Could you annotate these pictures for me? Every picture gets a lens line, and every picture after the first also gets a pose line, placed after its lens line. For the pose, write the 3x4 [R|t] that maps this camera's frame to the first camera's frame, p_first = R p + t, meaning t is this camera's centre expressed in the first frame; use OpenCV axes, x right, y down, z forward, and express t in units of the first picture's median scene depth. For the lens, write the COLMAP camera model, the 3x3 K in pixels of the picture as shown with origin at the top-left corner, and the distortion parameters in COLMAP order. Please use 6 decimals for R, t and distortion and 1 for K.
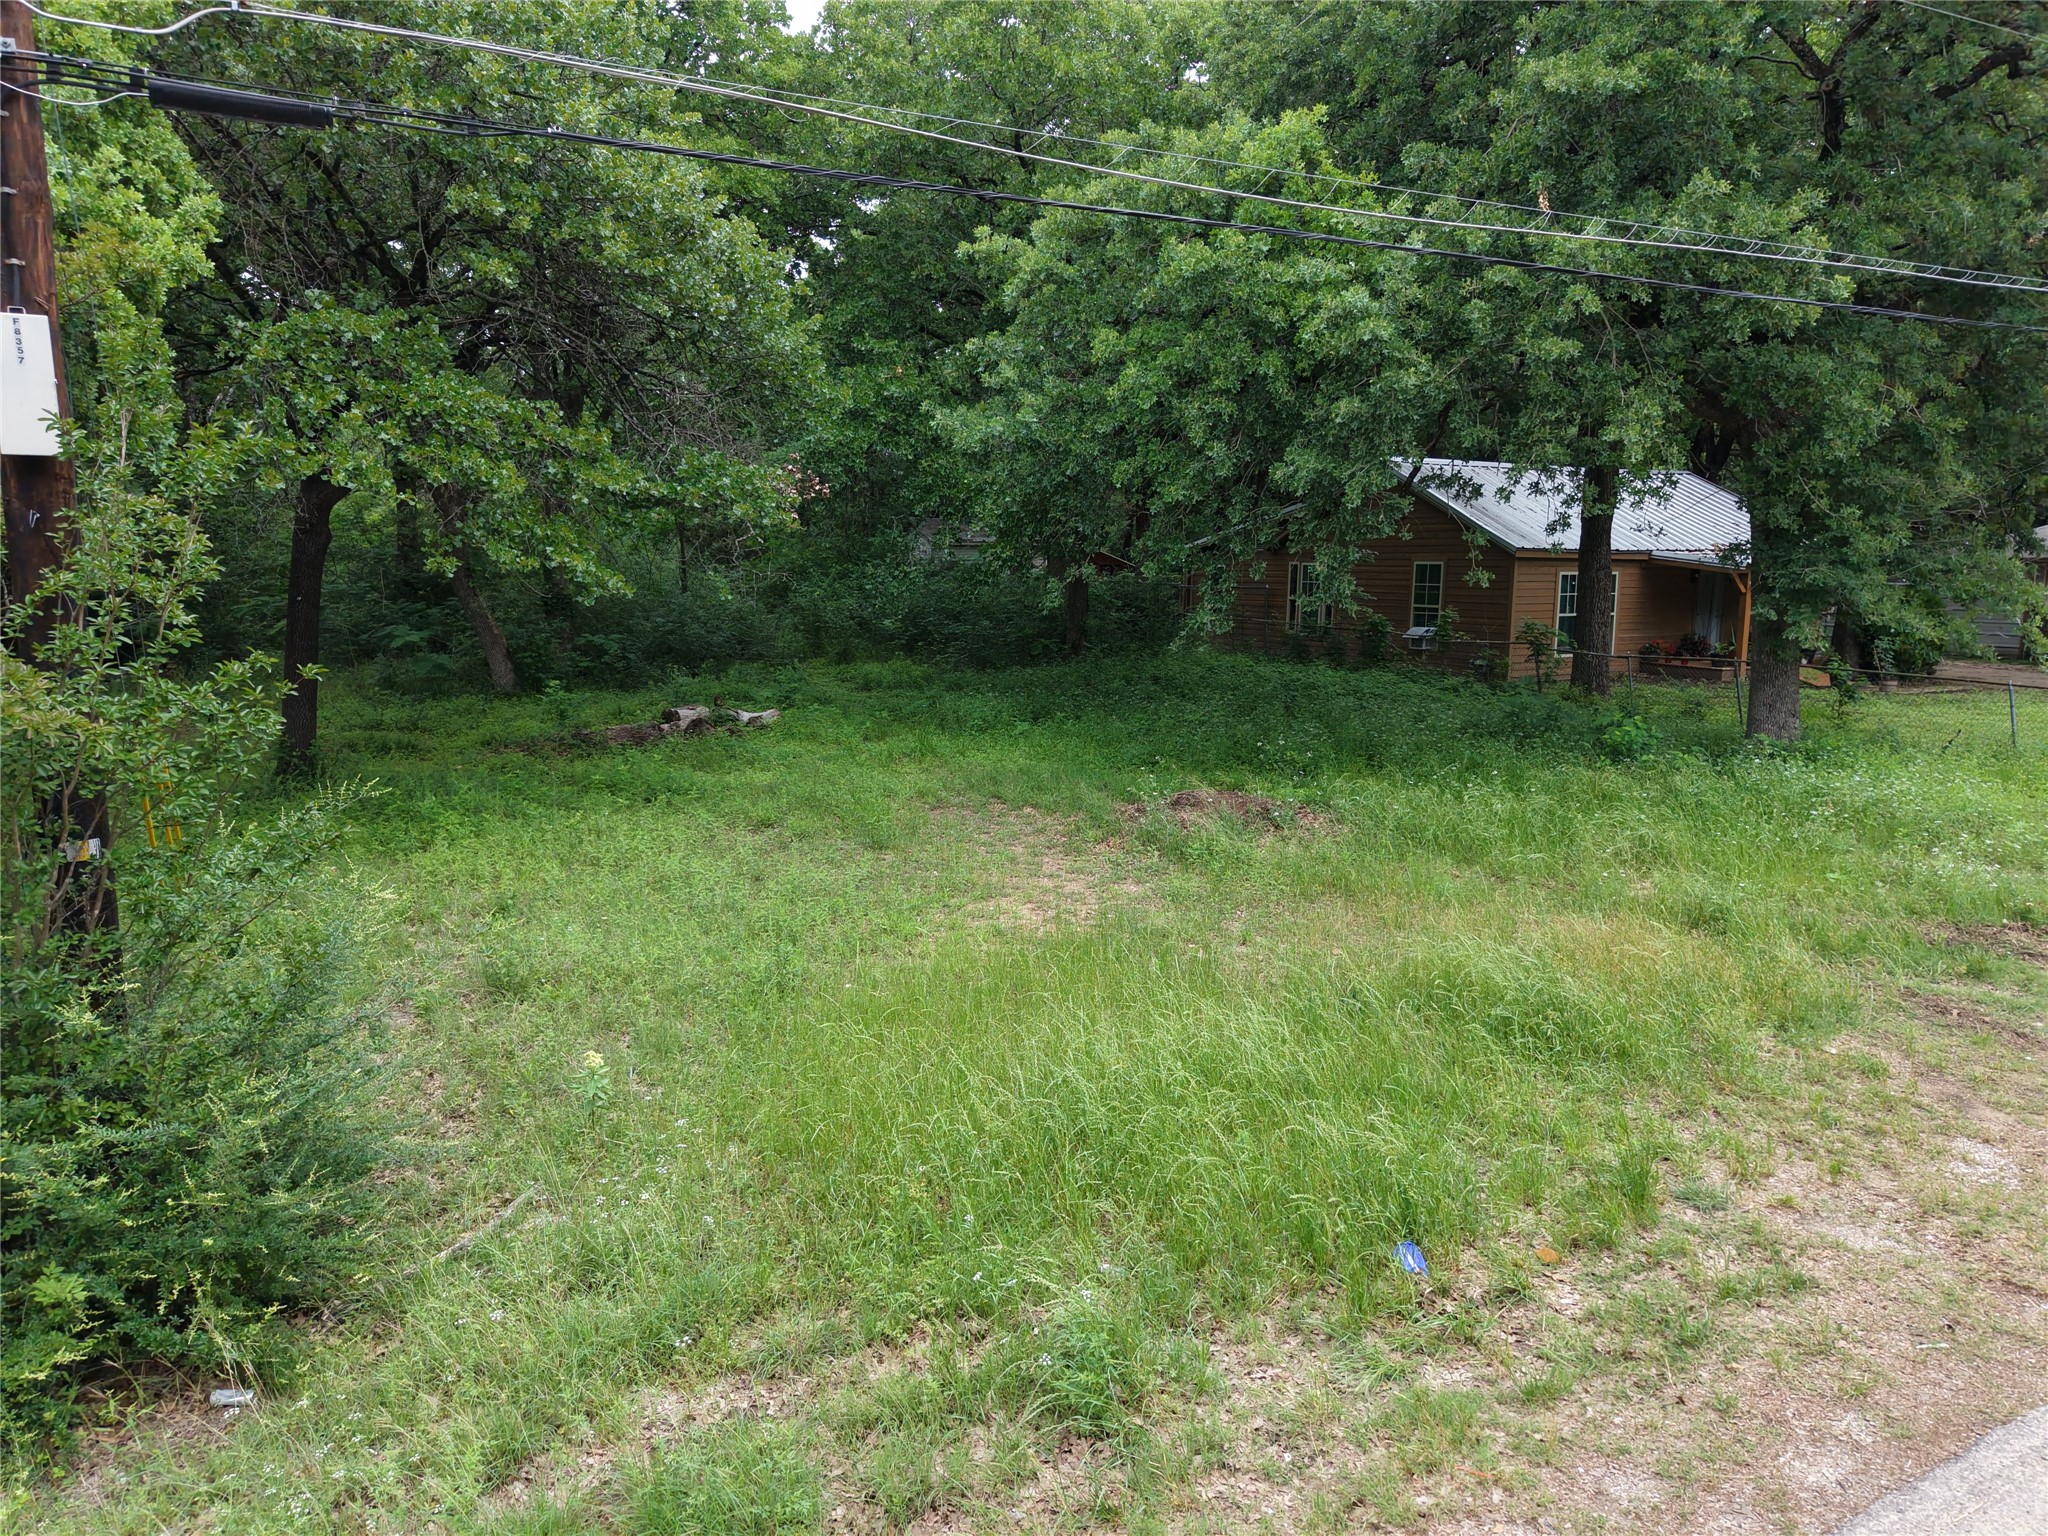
lens RADIAL K [[1360.3, 0, 1022.3], [0, 1360.3, 758.7], [0, 0, 1]] dist [0.011439, -0.009331]
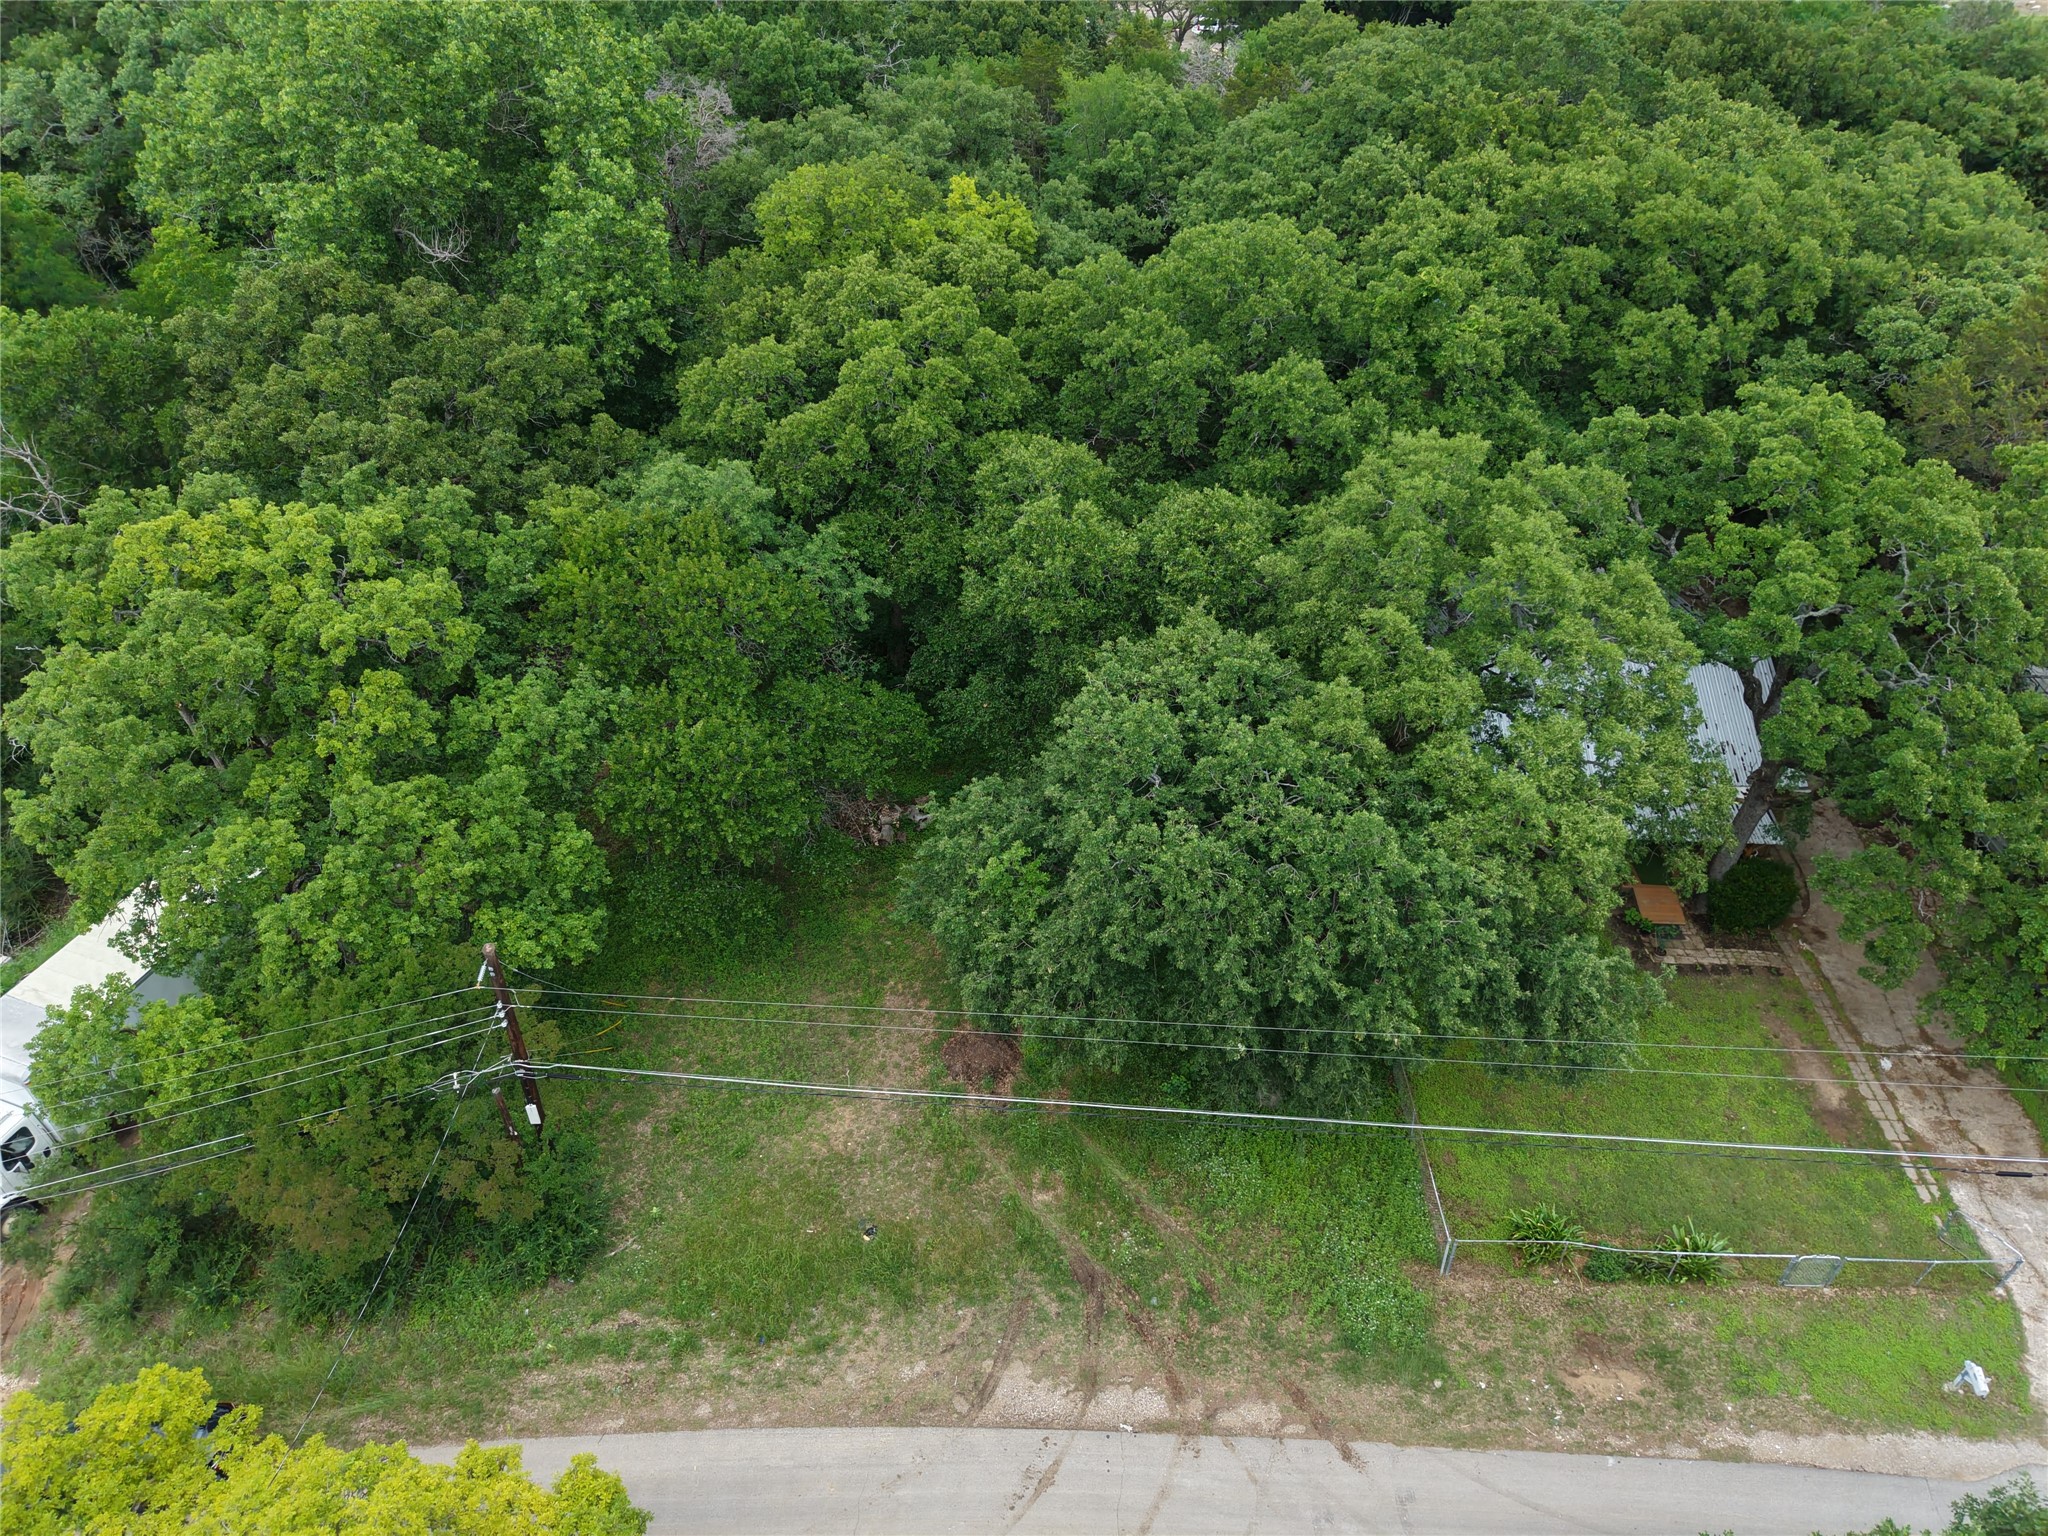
lens RADIAL K [[1360.3, 0, 1028.0], [0, 1360.3, 771.2], [0, 0, 1]] dist [0.011439, -0.009331]
pose [[0.879797, 0.293307, -0.374070, 1.097780], [-0.080849, 0.867803, 0.490287, -1.819946], [0.468424, -0.401110, 0.787204, -0.747294]]
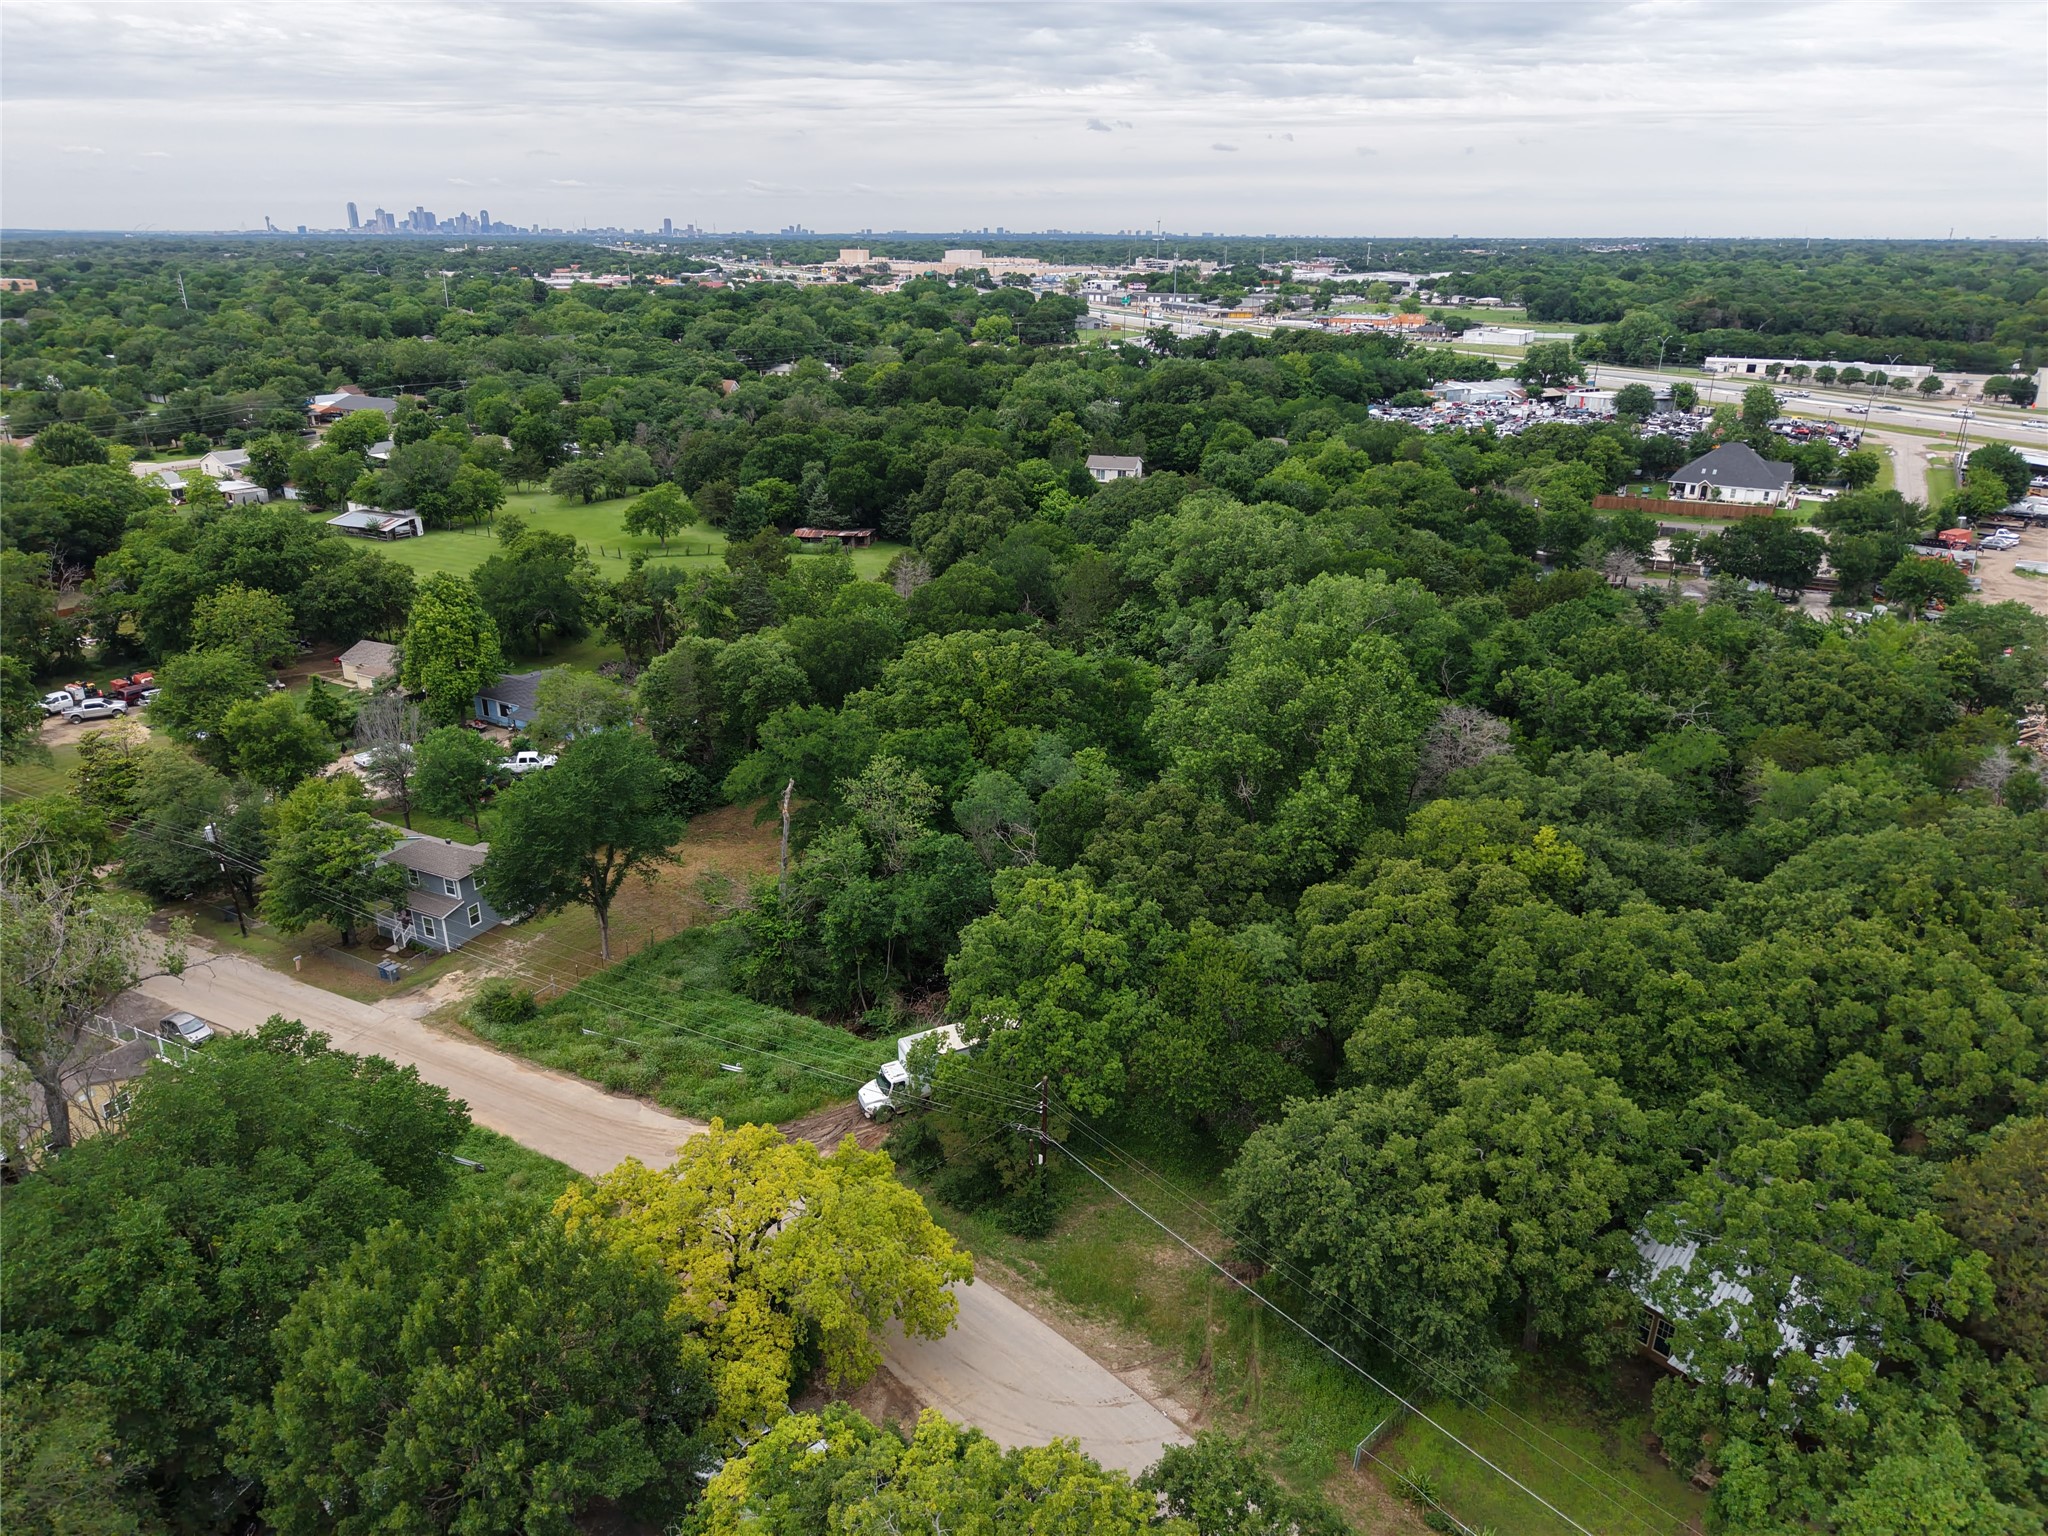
lens RADIAL K [[1360.3, 0, 1020.6], [0, 1360.3, 758.8], [0, 0, 1]] dist [0.011439, -0.009331]
pose [[0.264155, 0.339723, -0.902668, 3.985995], [-0.152864, 0.938829, 0.308599, -3.265972], [0.952289, 0.056468, 0.299928, -1.343810]]
